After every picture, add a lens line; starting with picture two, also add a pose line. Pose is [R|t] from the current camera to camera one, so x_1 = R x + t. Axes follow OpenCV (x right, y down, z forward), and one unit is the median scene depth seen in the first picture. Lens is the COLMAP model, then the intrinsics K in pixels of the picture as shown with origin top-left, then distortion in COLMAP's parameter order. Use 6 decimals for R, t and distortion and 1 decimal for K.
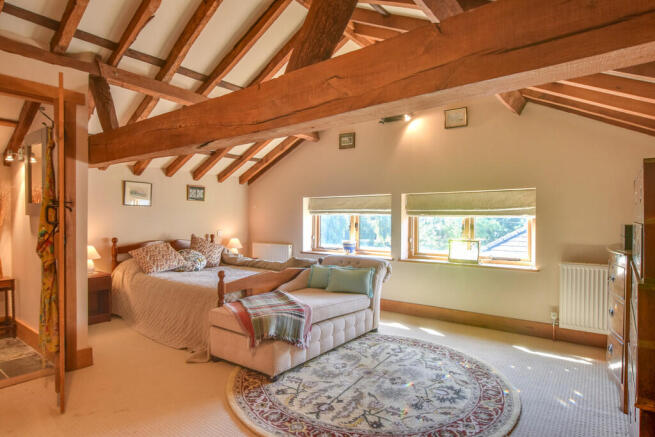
lens RADIAL K [[364.9, 0, 327.5], [0, 364.9, 218.5], [0, 0, 1]] dist [-0.012733, 0.000346]
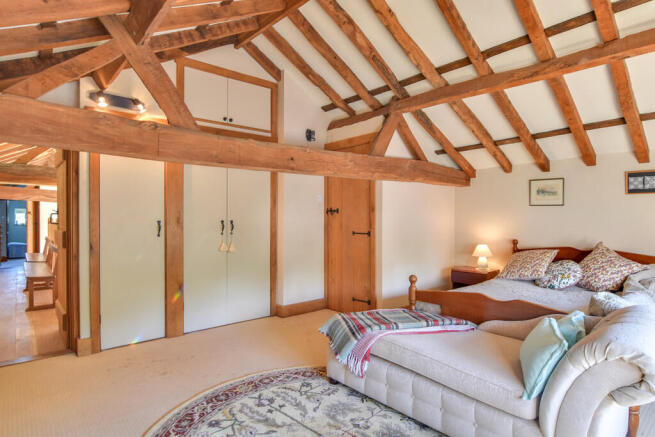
lens RADIAL K [[364.9, 0, 327.5], [0, 364.9, 218.5], [0, 0, 1]] dist [-0.012733, 0.000346]
pose [[-0.209923, -0.004460, -0.977708, 0.667956], [0.000291, 0.999989, -0.004624, -0.000508], [0.977718, -0.001256, -0.209919, 0.958109]]
